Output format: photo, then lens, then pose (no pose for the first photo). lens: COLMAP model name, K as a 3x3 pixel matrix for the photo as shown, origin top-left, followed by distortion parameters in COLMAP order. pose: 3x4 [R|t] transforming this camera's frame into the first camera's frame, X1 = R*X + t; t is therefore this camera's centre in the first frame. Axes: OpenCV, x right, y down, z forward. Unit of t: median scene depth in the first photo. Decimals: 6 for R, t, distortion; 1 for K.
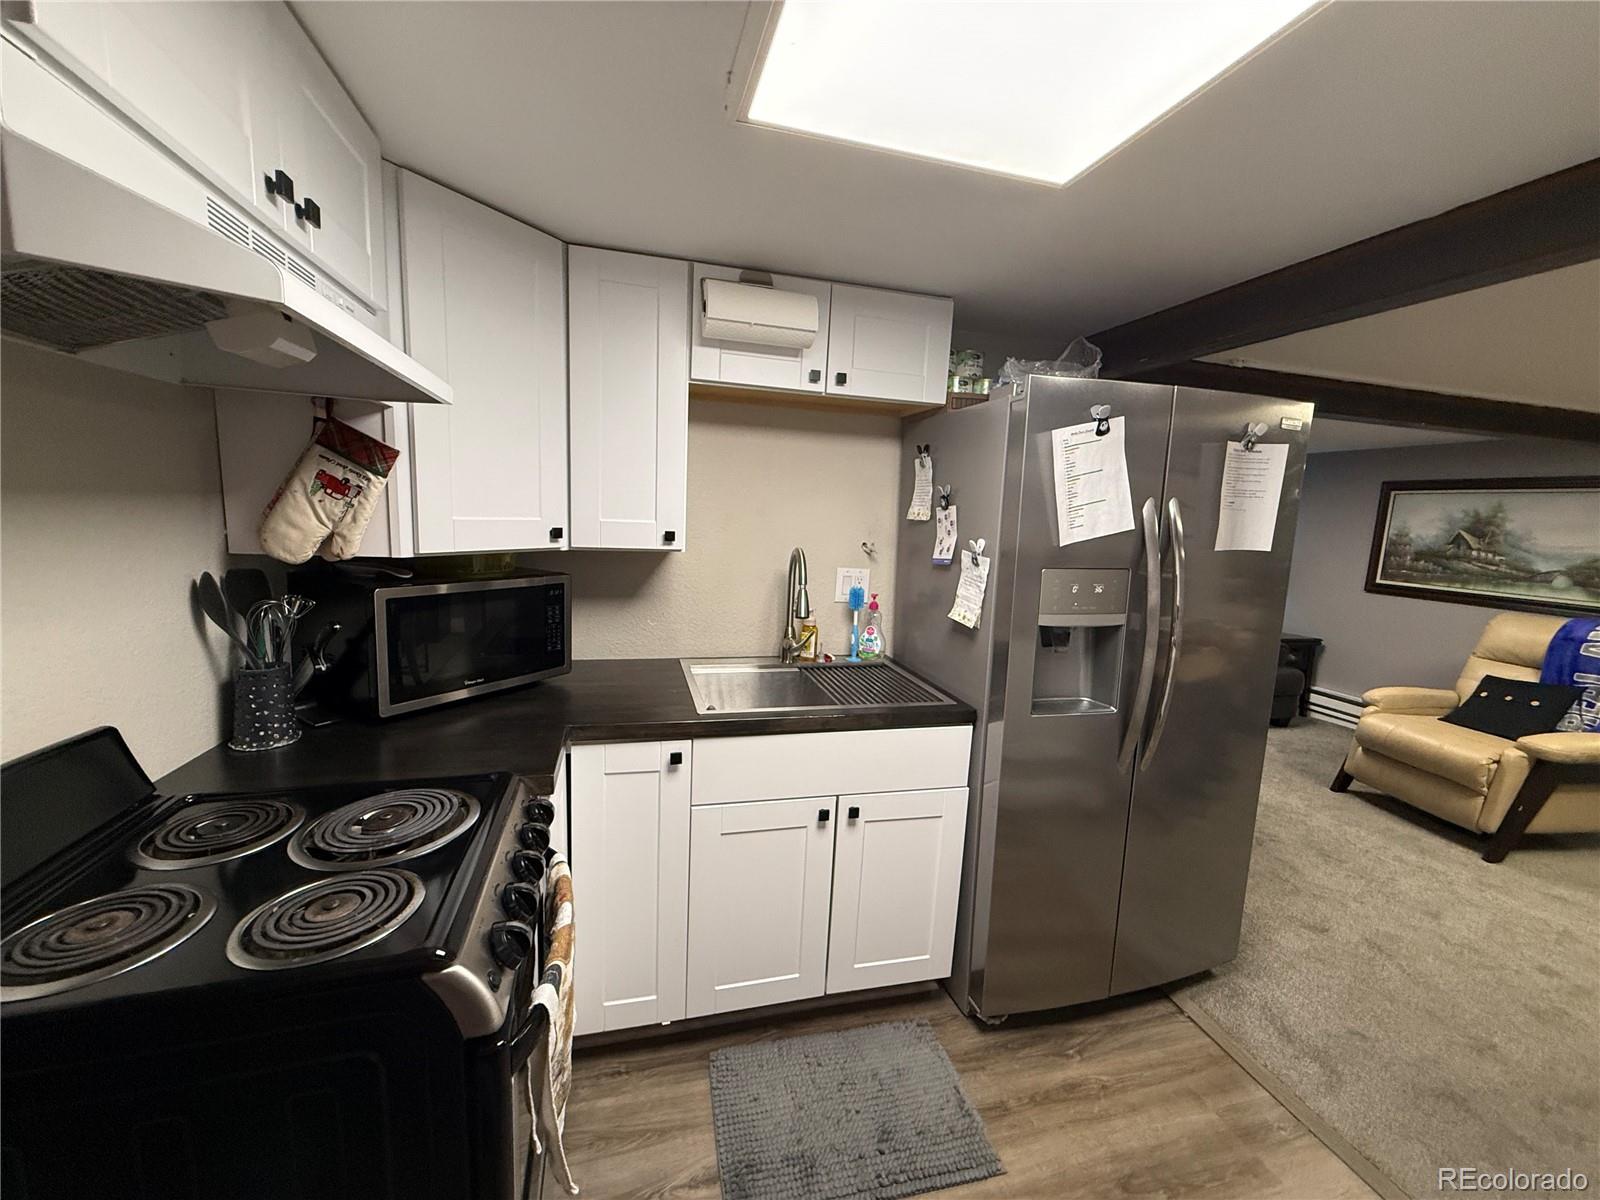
lens RADIAL K [[636.2, 0, 800.0], [0, 636.2, 600.0], [0, 0, 1]] dist [0.000809, 0.000369]
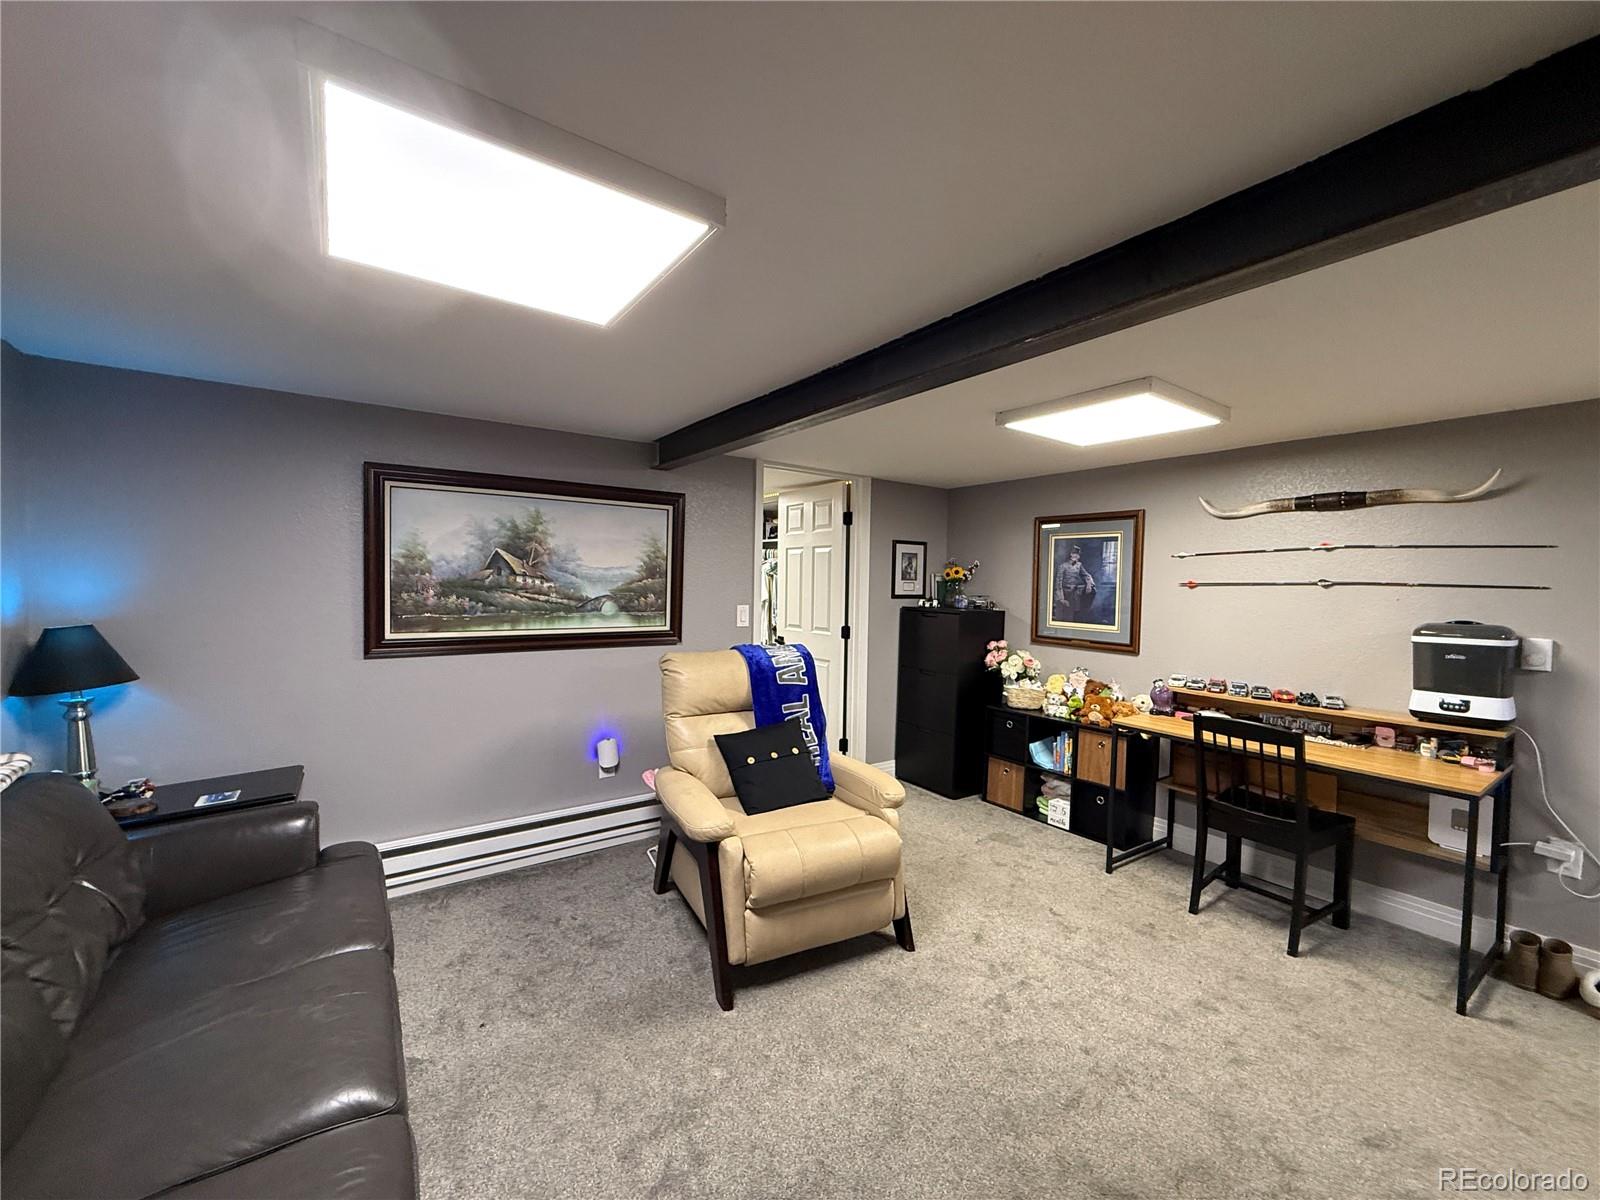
lens RADIAL K [[636.2, 0, 800.0], [0, 636.2, 600.0], [0, 0, 1]] dist [0.000809, 0.000369]
pose [[-0.346484, -0.083579, 0.934325, 0.279802], [0.097547, 0.987413, 0.124502, -0.111201], [-0.932970, 0.134279, -0.333970, 0.961286]]
